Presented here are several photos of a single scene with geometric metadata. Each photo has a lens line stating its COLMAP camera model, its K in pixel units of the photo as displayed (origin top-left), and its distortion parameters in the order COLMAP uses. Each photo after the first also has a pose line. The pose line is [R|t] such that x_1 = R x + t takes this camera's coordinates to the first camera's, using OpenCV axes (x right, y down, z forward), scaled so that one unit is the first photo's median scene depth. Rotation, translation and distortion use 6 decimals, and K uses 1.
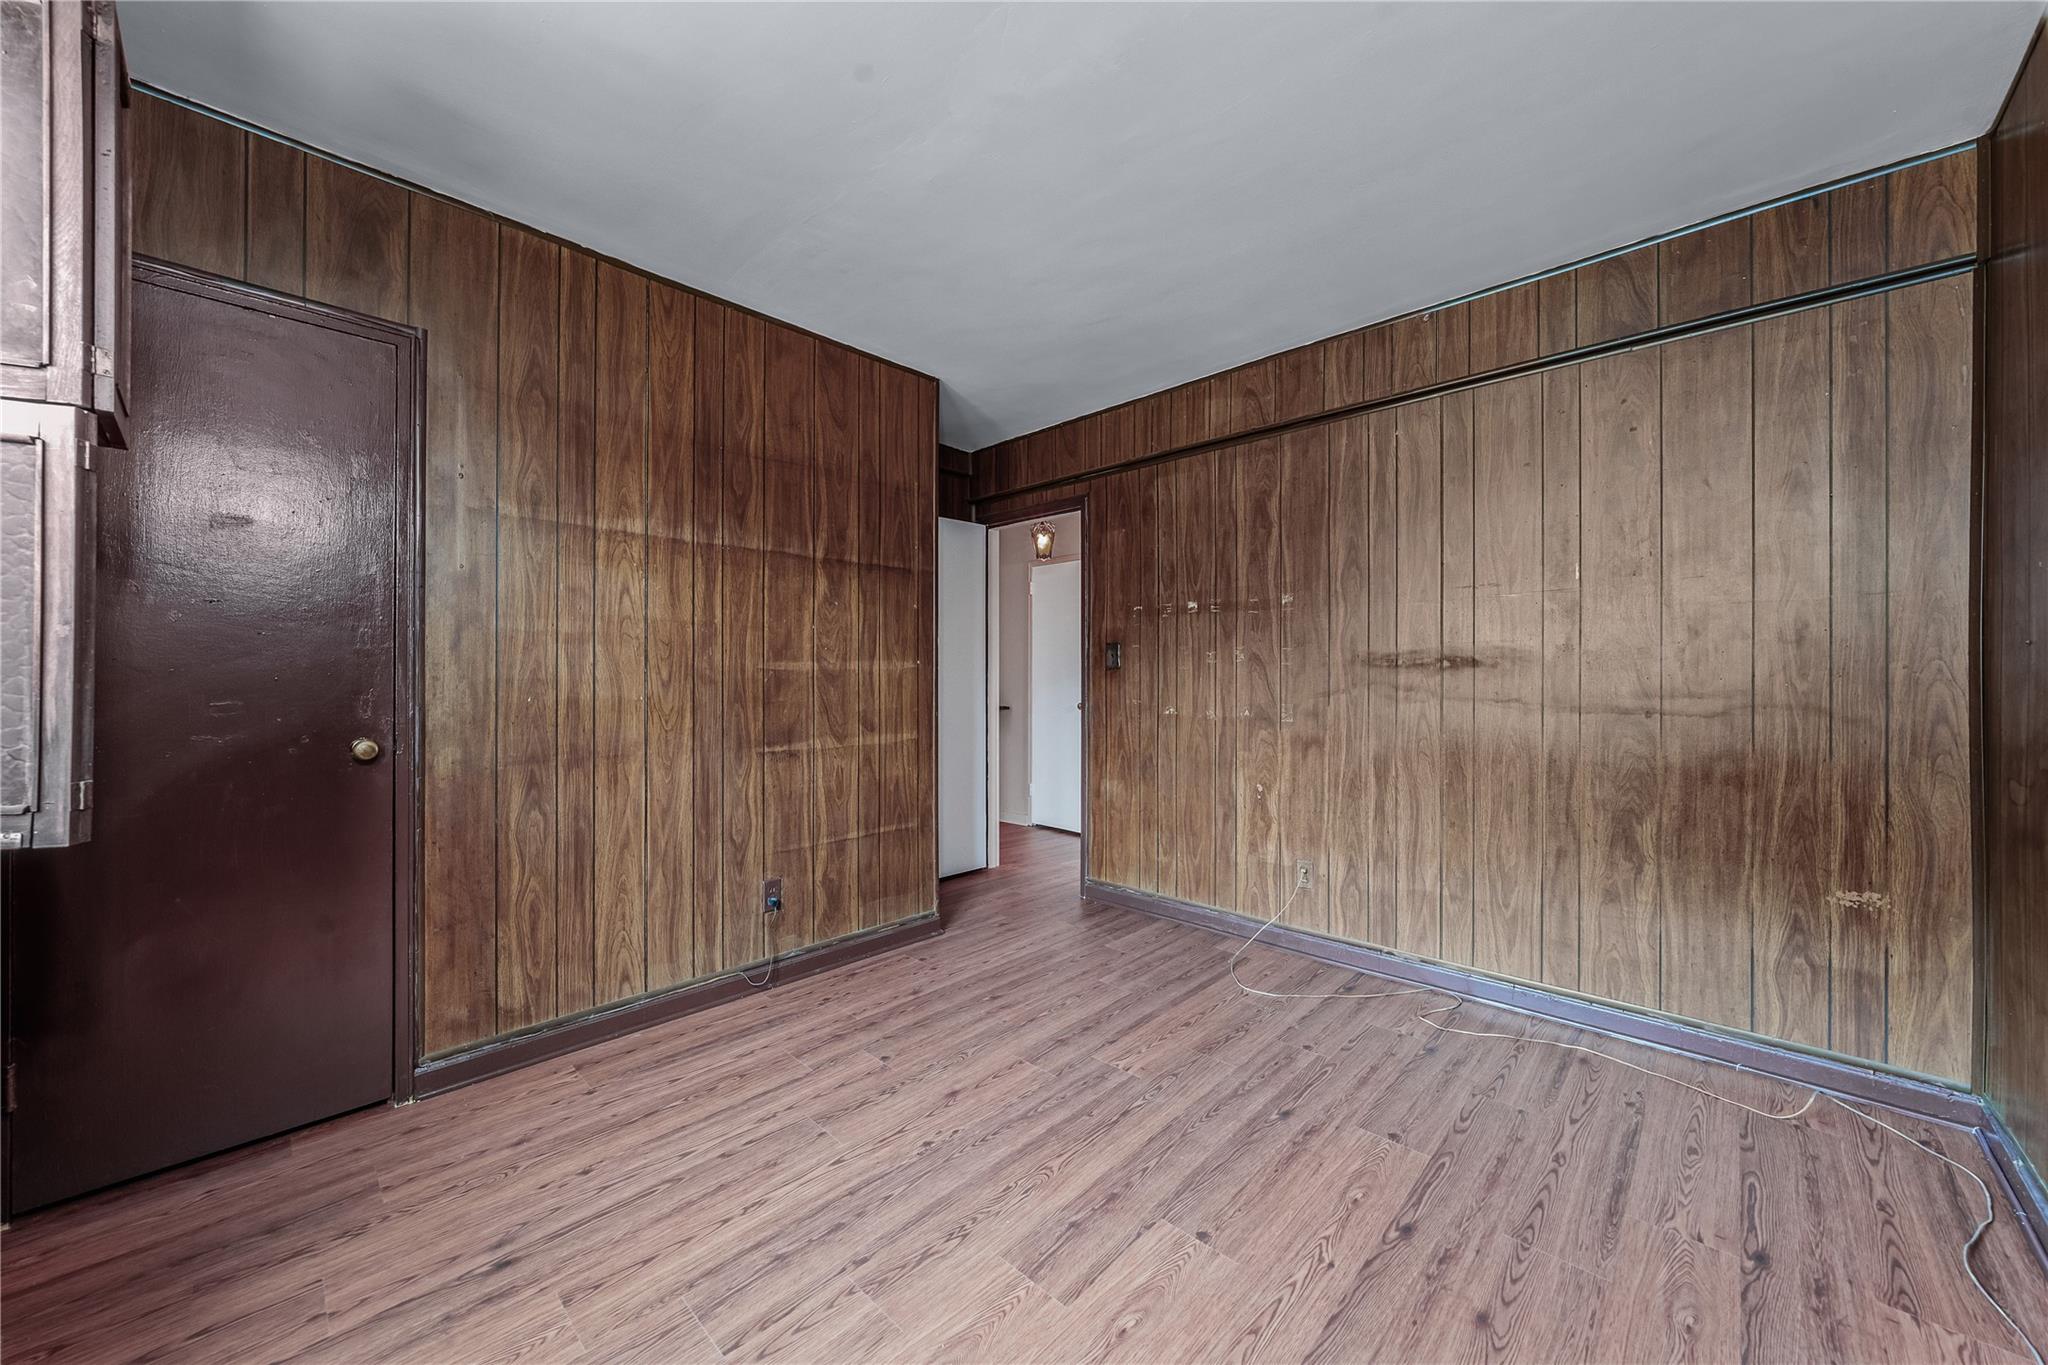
lens RADIAL K [[762.5, 0, 1025.8], [0, 762.5, 675.9], [0, 0, 1]] dist [-0.001005, -0.000036]
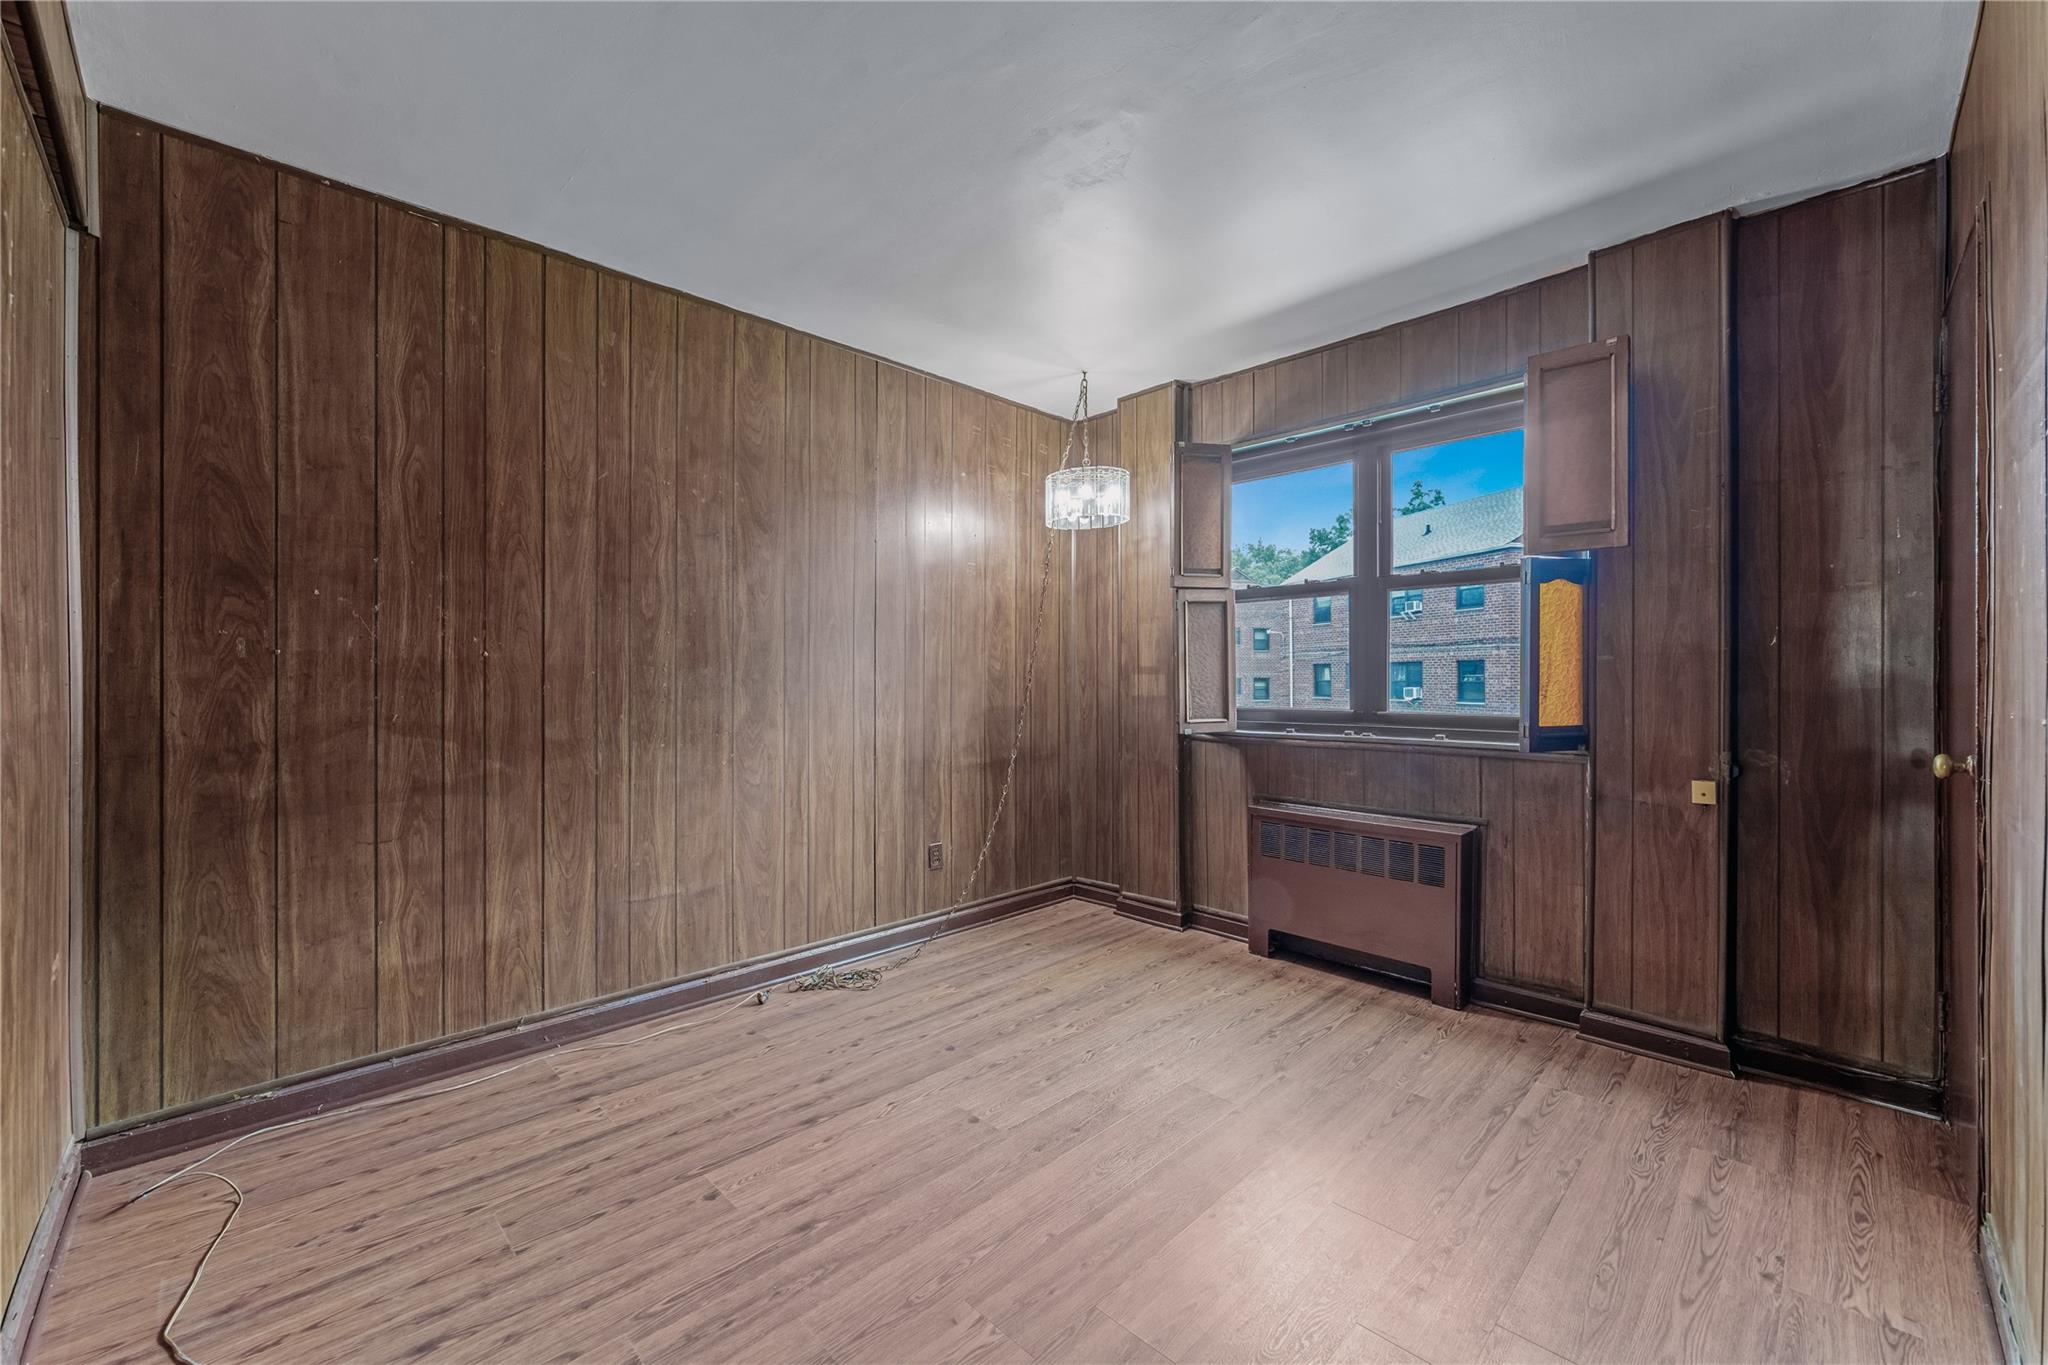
lens RADIAL K [[816.9, 0, 1021.9], [0, 816.9, 679.9], [0, 0, 1]] dist [-0.000040, -0.000019]
pose [[-0.999630, 0.001255, 0.027173, 0.104936], [0.001325, 0.999996, 0.002559, 0.000495], [-0.027169, 0.002594, -0.999627, 2.152588]]
